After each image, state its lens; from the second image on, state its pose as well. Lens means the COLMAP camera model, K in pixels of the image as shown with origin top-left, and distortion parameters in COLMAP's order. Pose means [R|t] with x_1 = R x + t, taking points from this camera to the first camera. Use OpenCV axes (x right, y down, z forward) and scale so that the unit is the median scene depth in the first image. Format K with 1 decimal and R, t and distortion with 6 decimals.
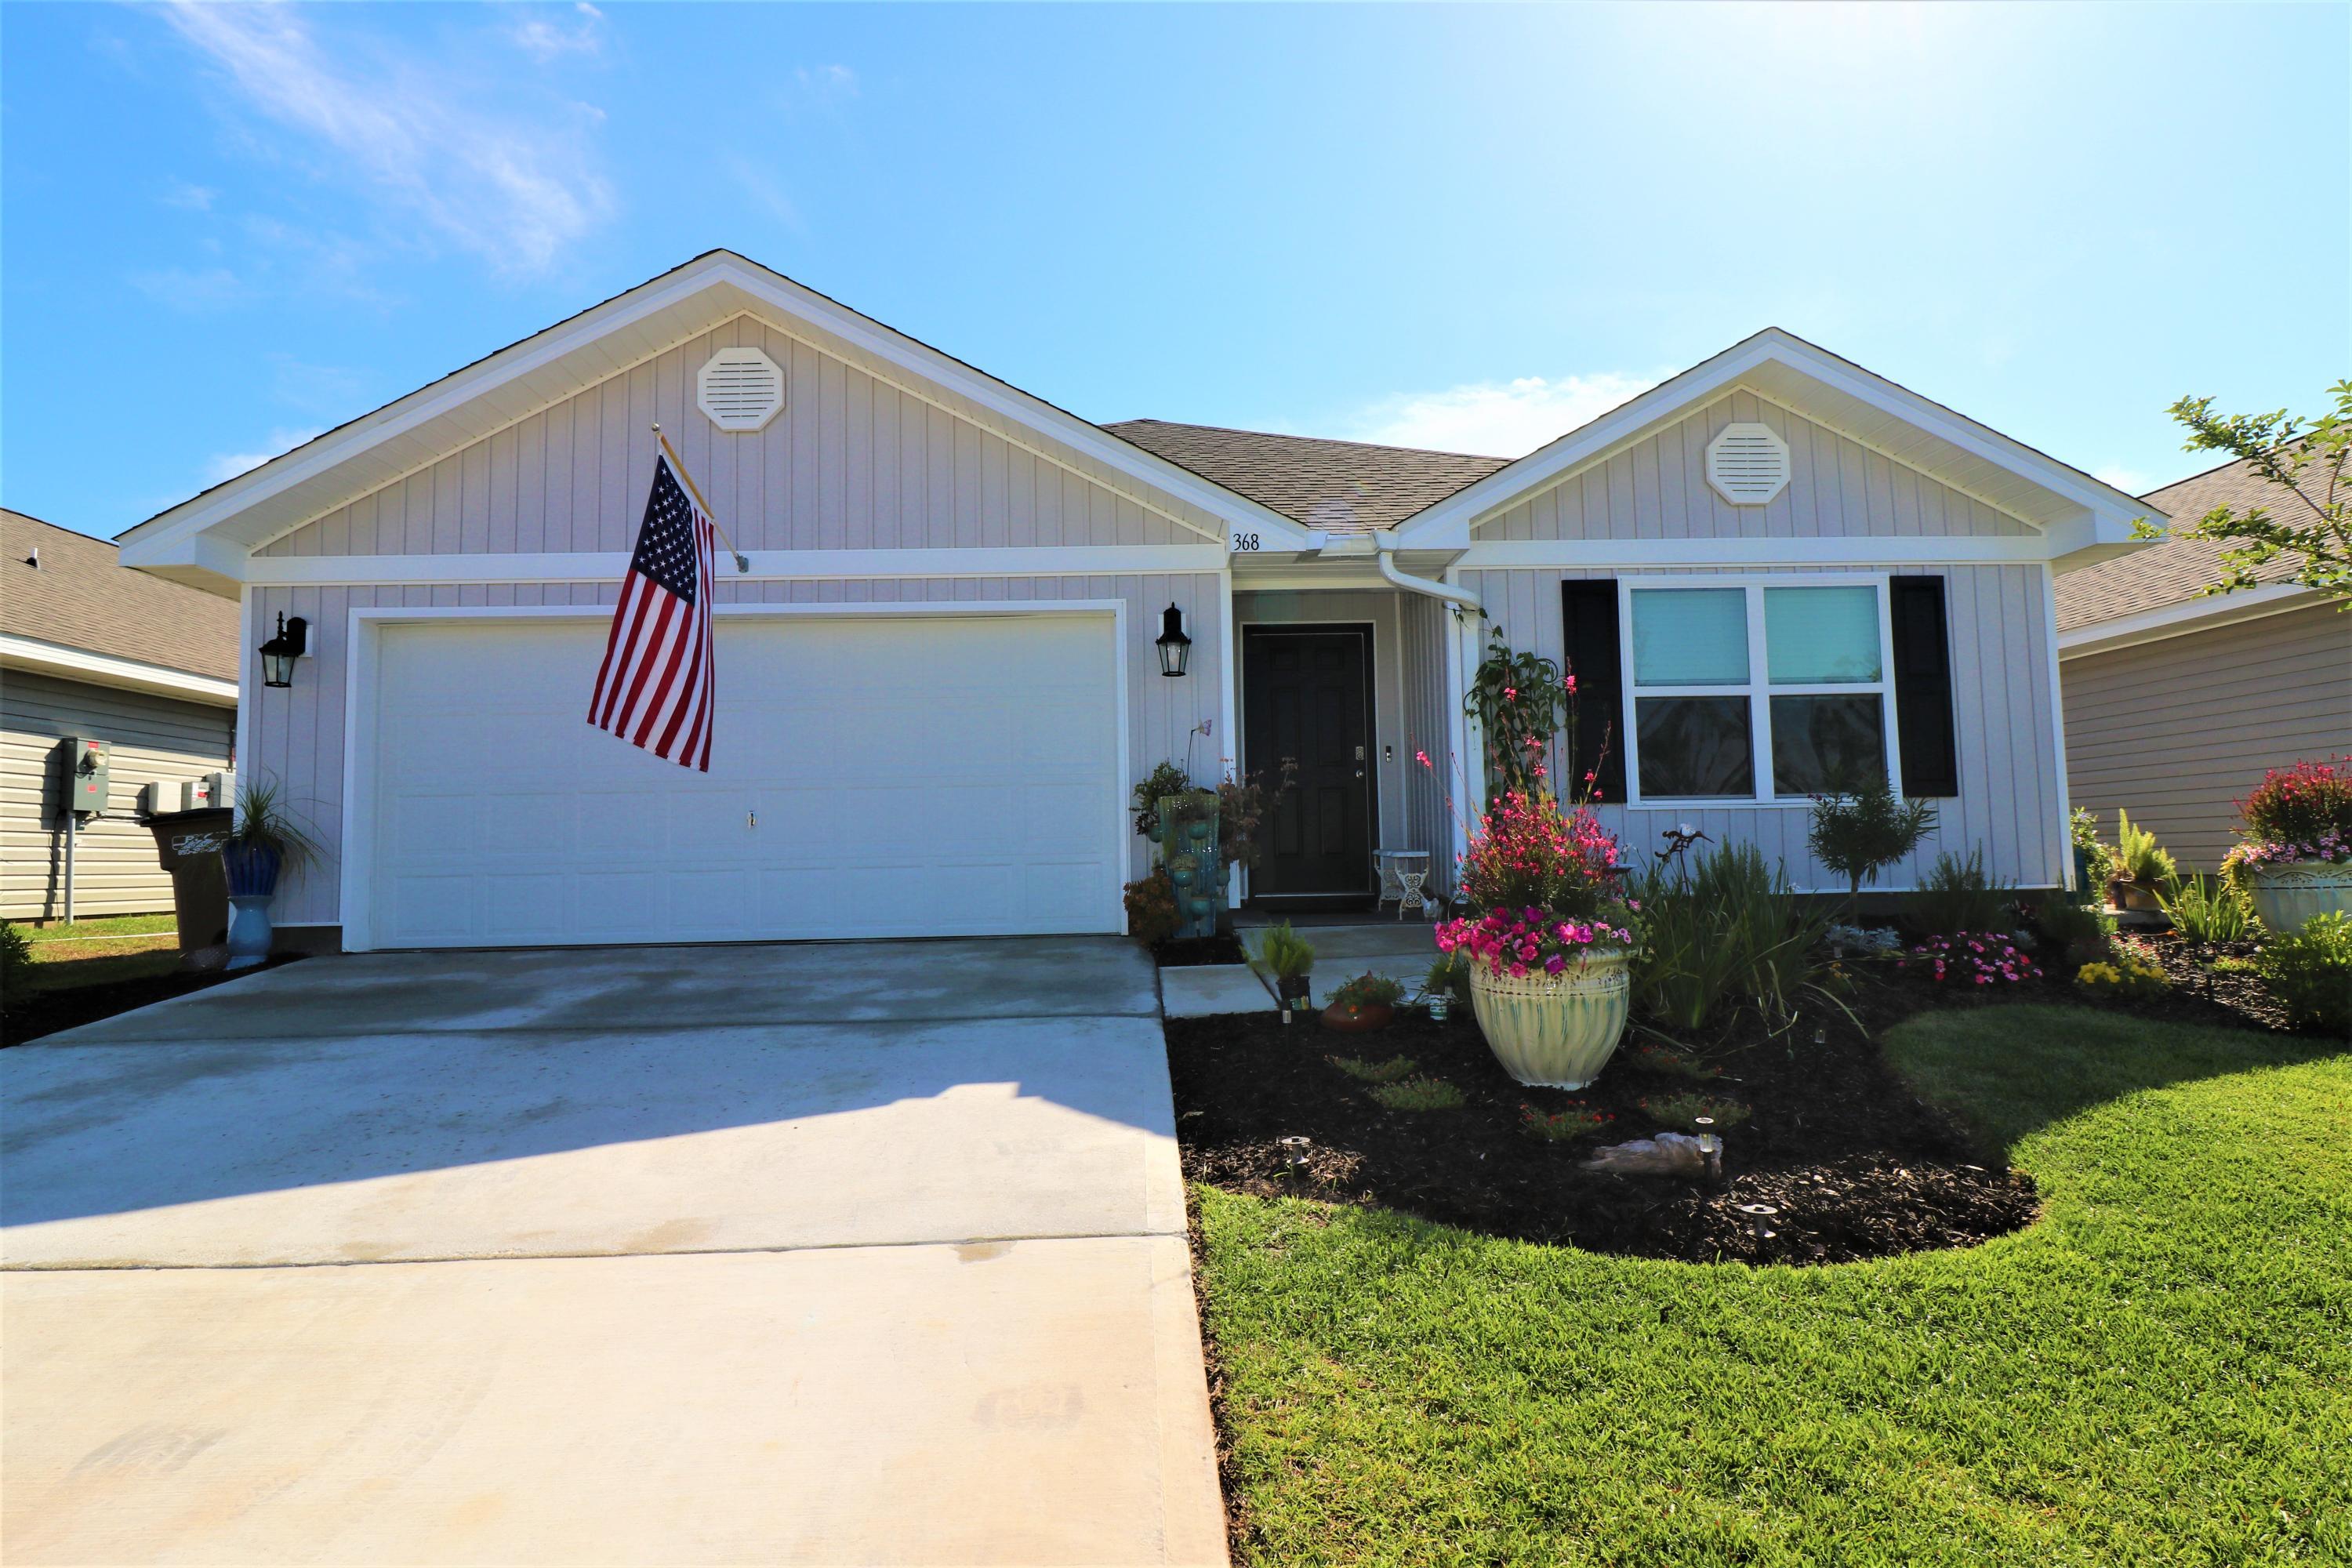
lens RADIAL K [[1162.2, 0, 1176.0], [0, 1162.2, 784.0], [0, 0, 1]] dist [-0.002993, -0.000736]
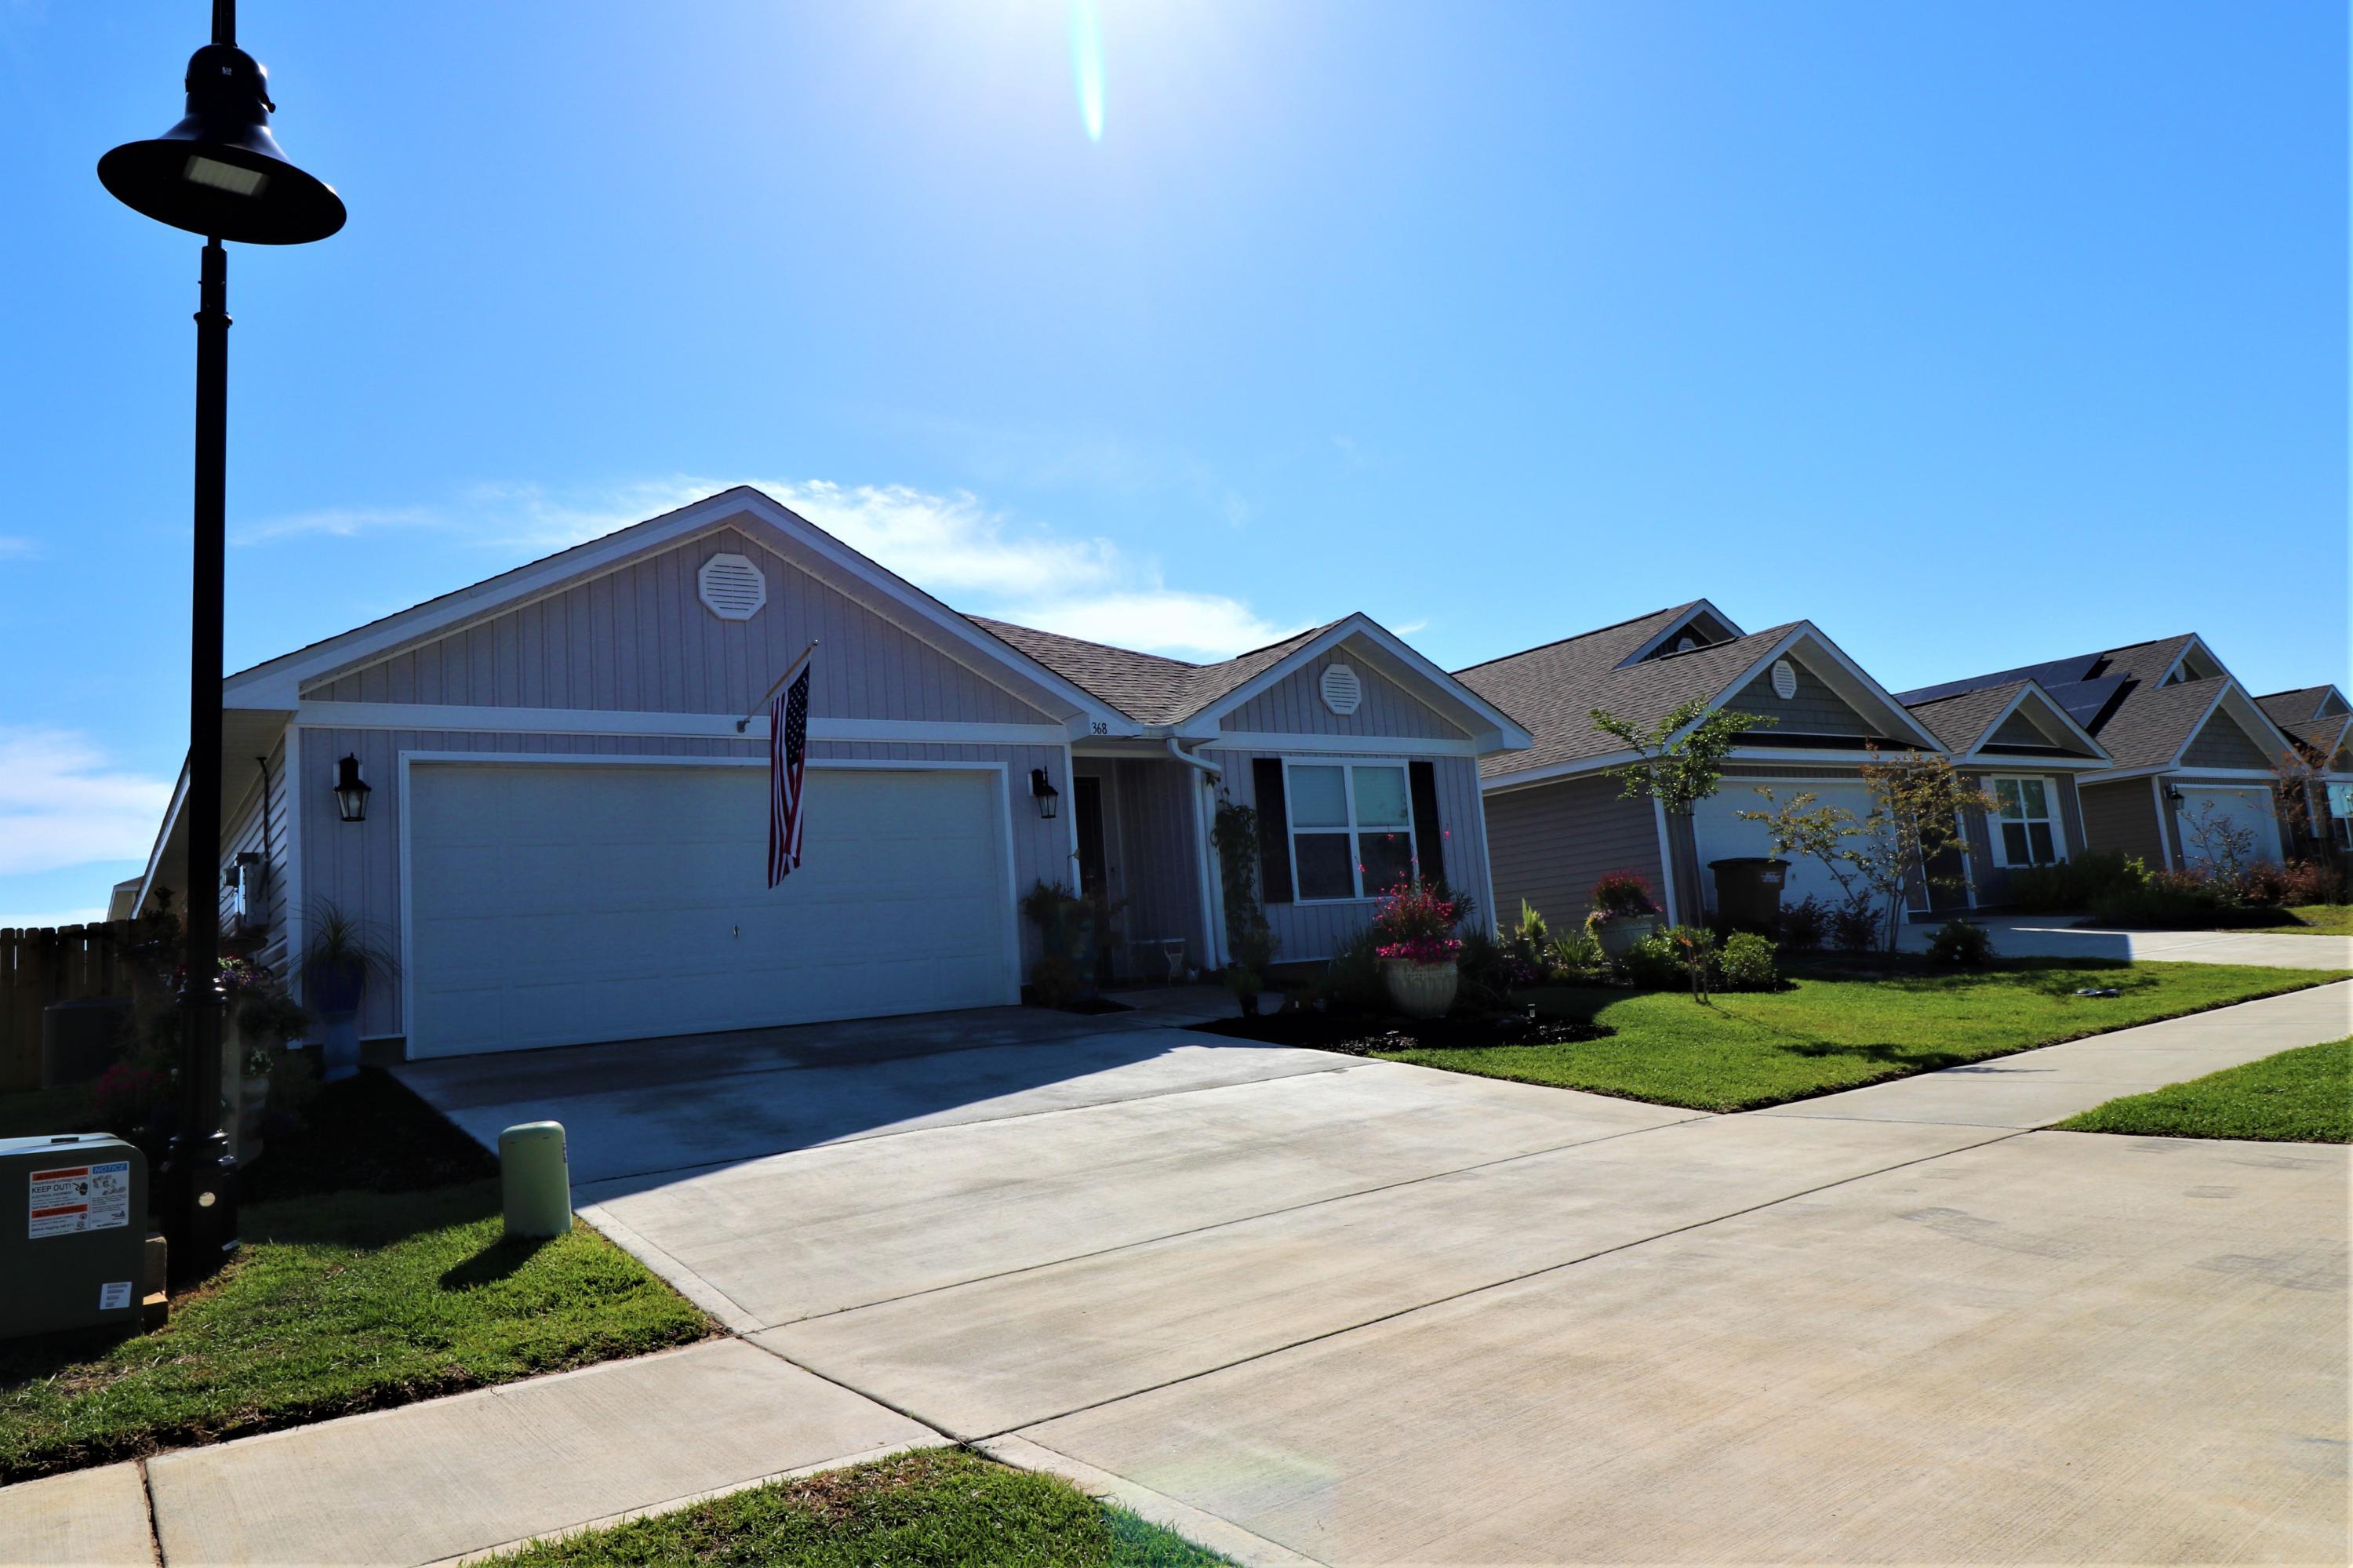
lens RADIAL K [[1475.7, 0, 1173.4], [0, 1475.7, 776.4], [0, 0, 1]] dist [-0.001296, -0.000435]
pose [[0.831587, 0.025460, 0.554811, -0.862546], [0.024144, 0.996347, -0.081911, 0.007137], [-0.554869, 0.081512, 0.827935, -0.574839]]
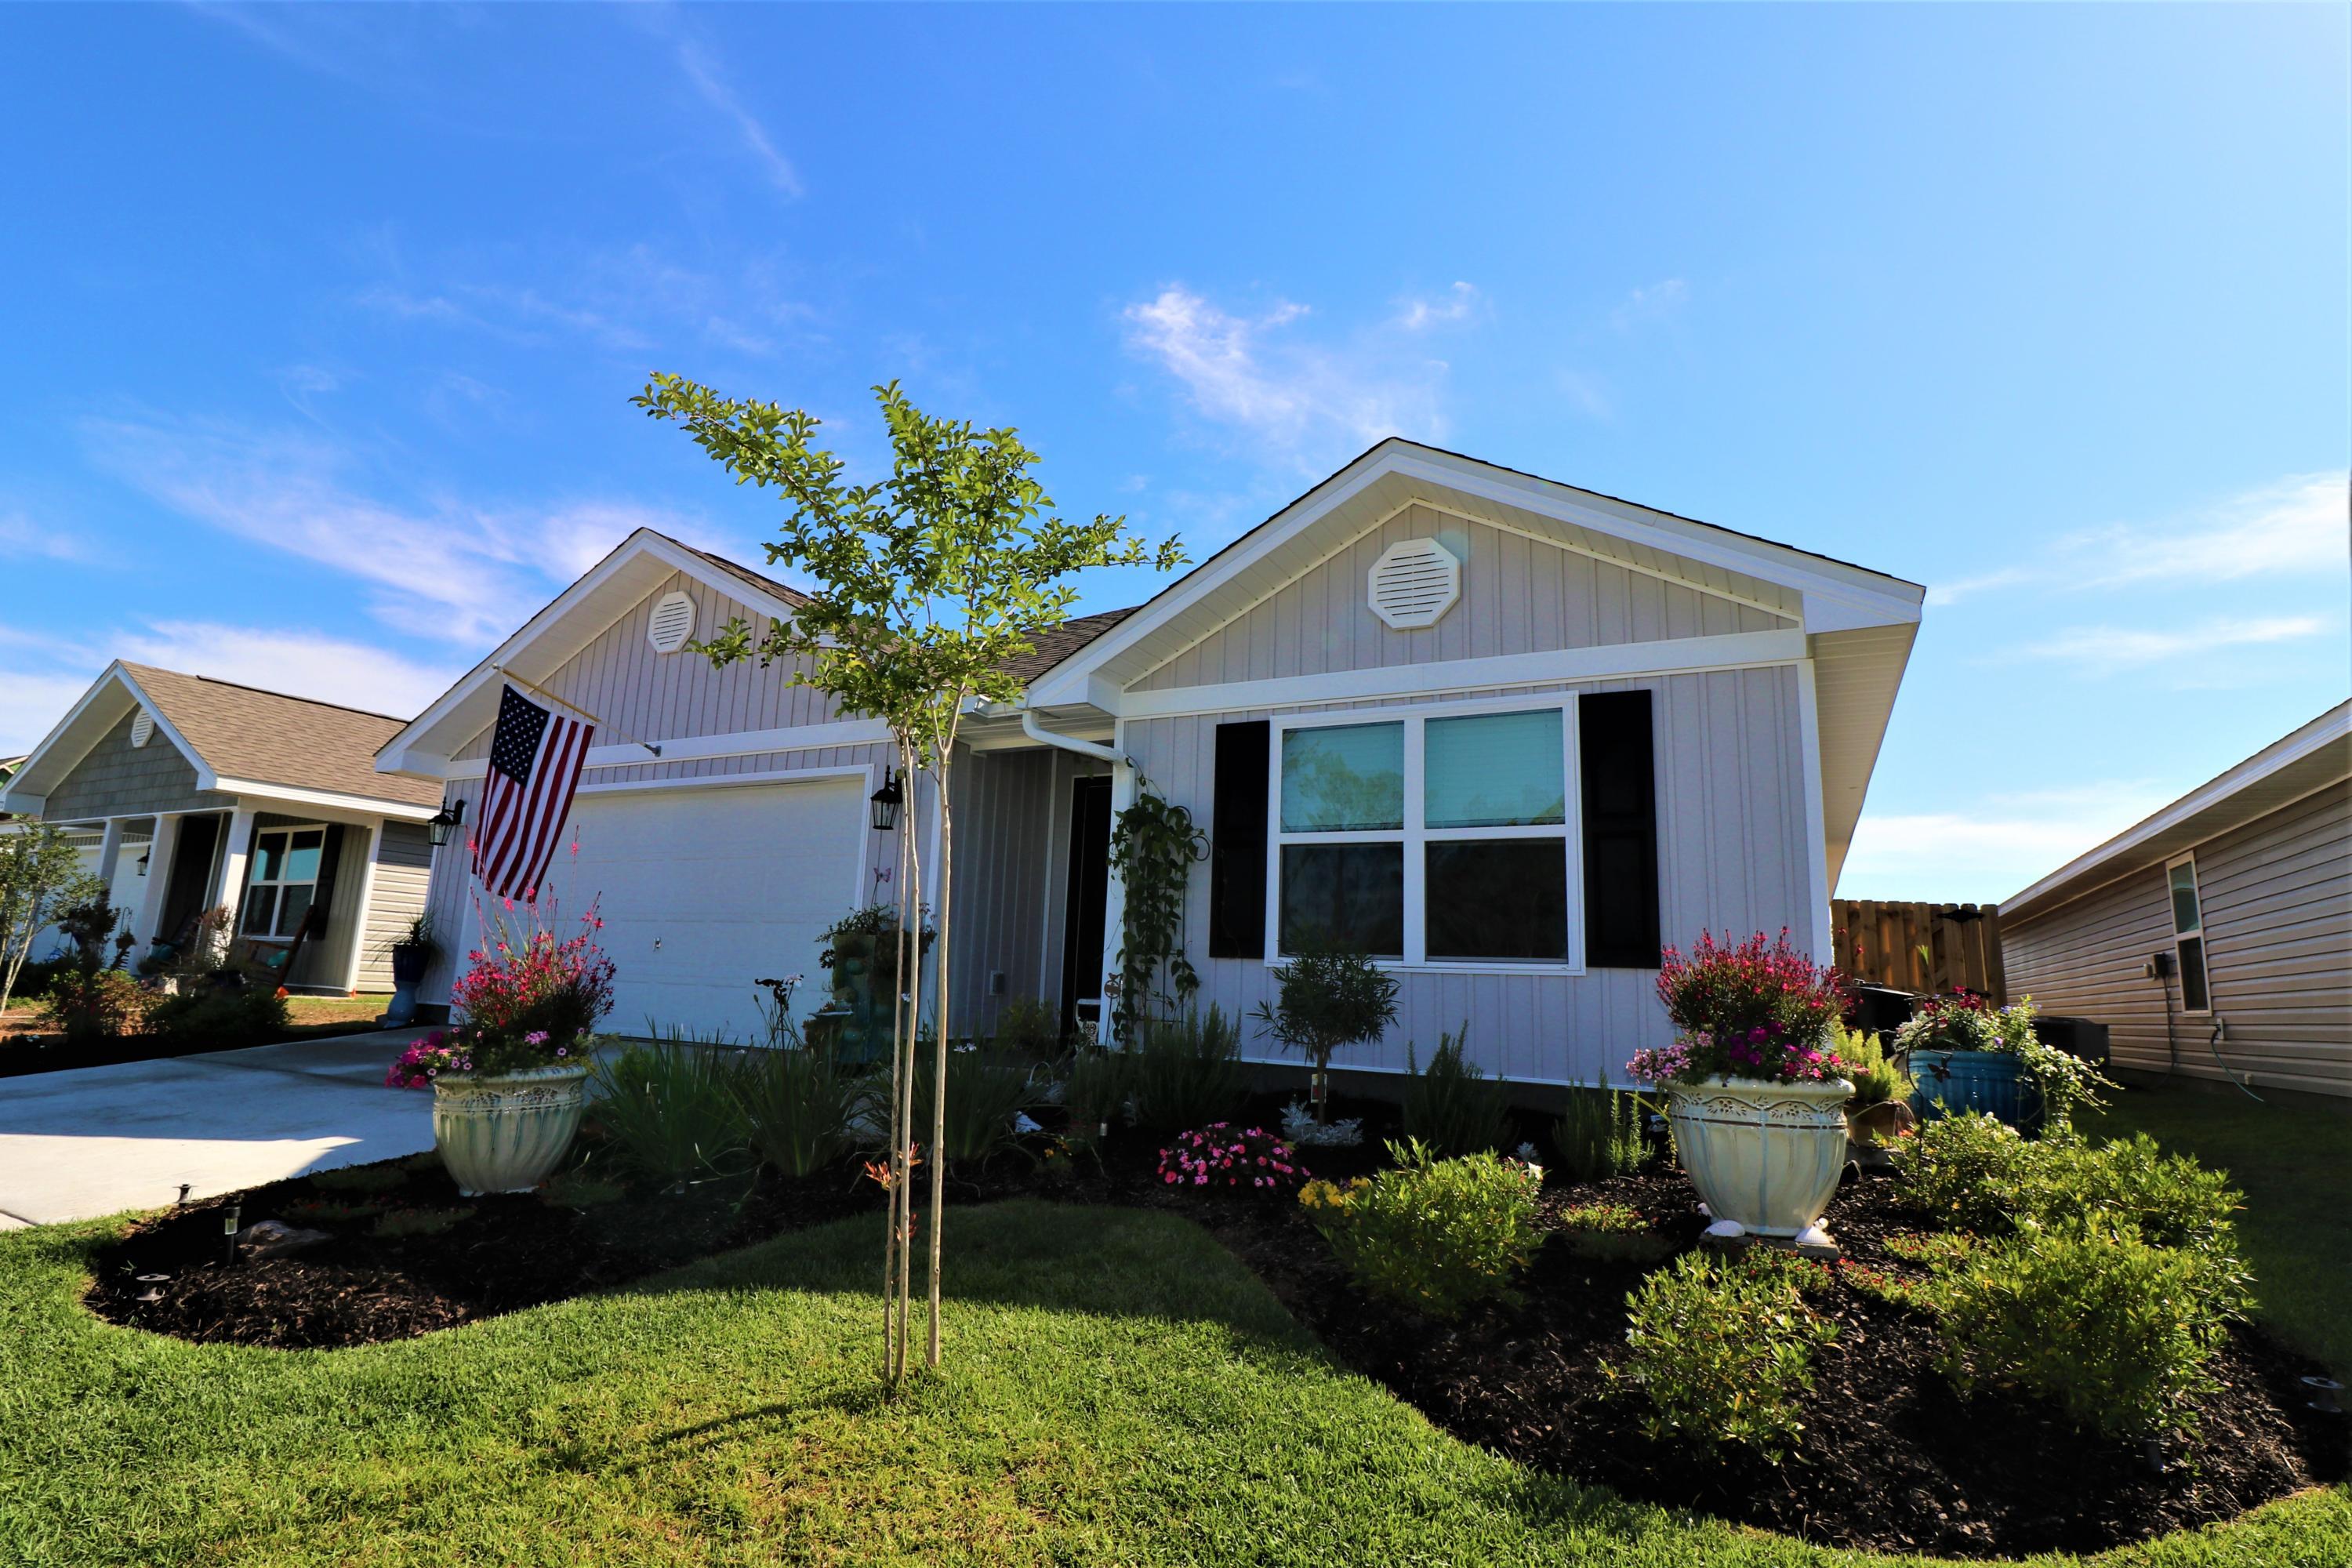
lens RADIAL K [[1184.2, 0, 1152.9], [0, 1184.2, 784.4], [0, 0, 1]] dist [0.003580, -0.014217]
pose [[0.856066, -0.033797, -0.515760, 0.813747], [-0.029028, 0.993141, -0.113261, -0.012885], [0.516050, 0.111930, 0.849213, 0.142751]]
